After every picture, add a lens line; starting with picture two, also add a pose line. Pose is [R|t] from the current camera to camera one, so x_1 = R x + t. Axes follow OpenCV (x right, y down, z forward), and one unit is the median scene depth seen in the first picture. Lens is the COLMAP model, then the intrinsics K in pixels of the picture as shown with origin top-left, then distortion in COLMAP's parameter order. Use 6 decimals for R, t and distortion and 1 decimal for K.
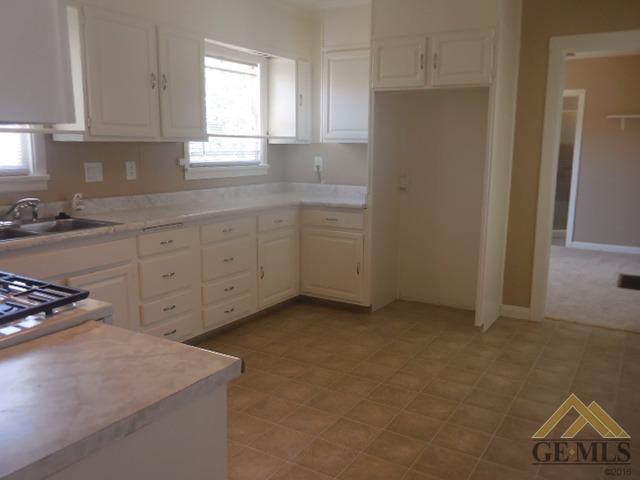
lens RADIAL K [[540.7, 0, 319.6], [0, 540.7, 236.9], [0, 0, 1]] dist [-0.002514, -0.004668]
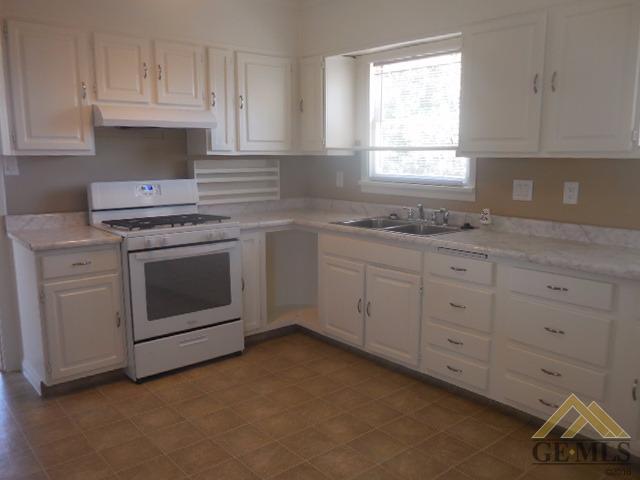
lens RADIAL K [[540.7, 0, 319.0], [0, 540.7, 243.6], [0, 0, 1]] dist [-0.002514, -0.004668]
pose [[-0.310619, 0.140811, -0.940047, 0.590678], [-0.174299, 0.963760, 0.201957, -0.160475], [0.934417, 0.226581, -0.274819, 0.962456]]
